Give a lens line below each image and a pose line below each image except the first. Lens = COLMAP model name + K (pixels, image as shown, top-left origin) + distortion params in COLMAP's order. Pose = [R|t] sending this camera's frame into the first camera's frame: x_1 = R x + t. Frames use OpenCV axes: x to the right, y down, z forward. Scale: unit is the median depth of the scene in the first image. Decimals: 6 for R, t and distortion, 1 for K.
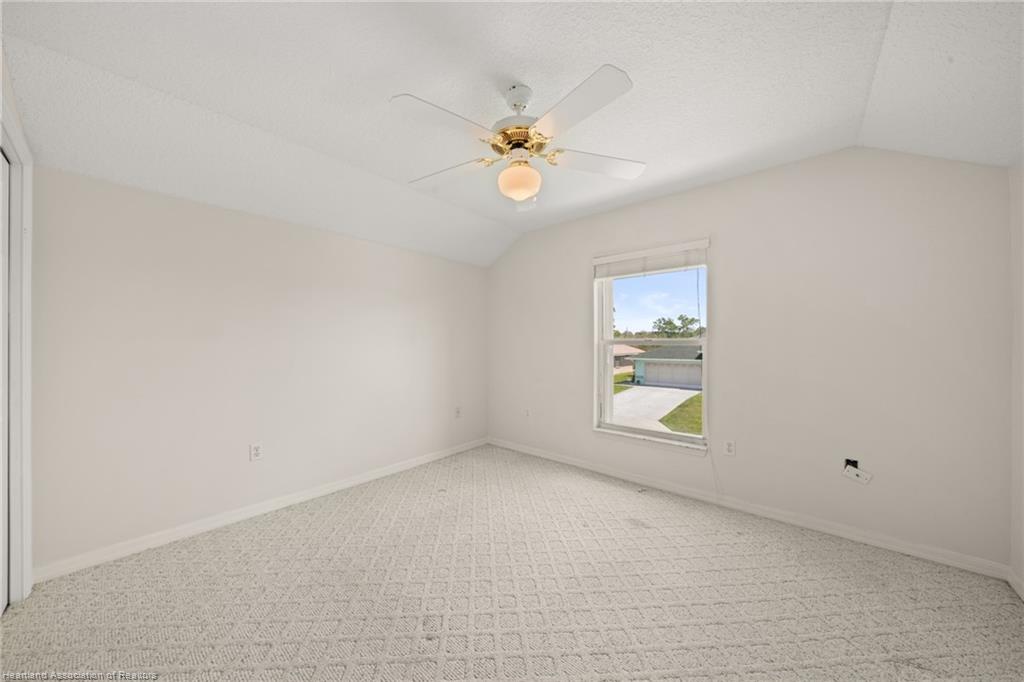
lens RADIAL K [[353.6, 0, 503.5], [0, 353.6, 340.4], [0, 0, 1]] dist [-0.002109, -0.000166]
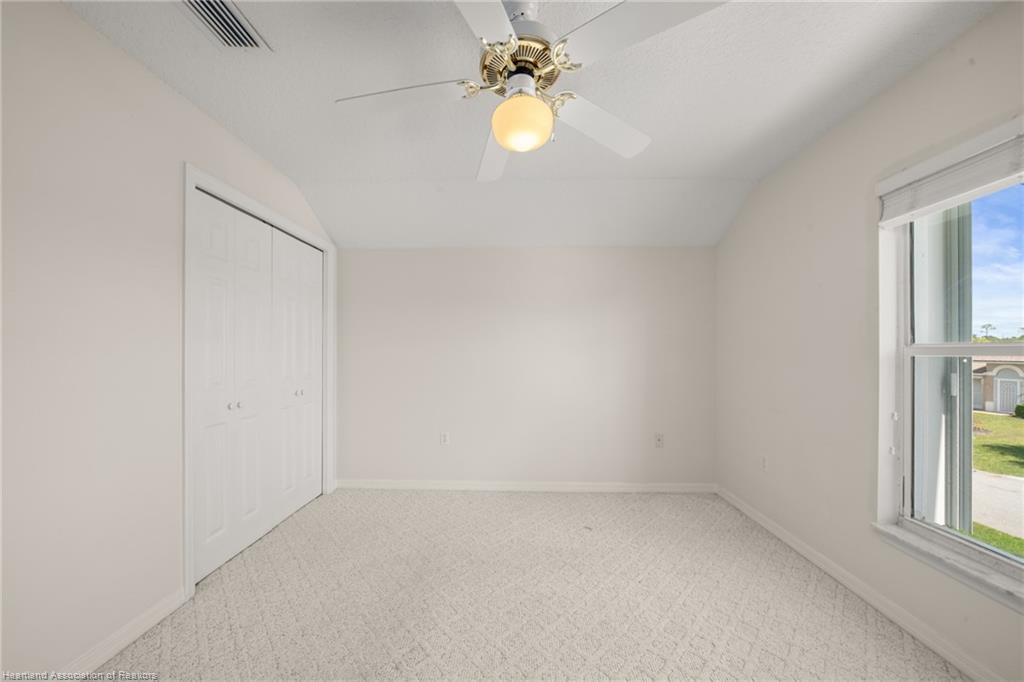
lens RADIAL K [[353.6, 0, 506.8], [0, 353.6, 349.5], [0, 0, 1]] dist [-0.002109, -0.000166]
pose [[0.638293, -0.006471, -0.769766, 0.305253], [0.001378, 0.999973, -0.007264, 0.007316], [0.769792, 0.003576, 0.638285, 0.278188]]
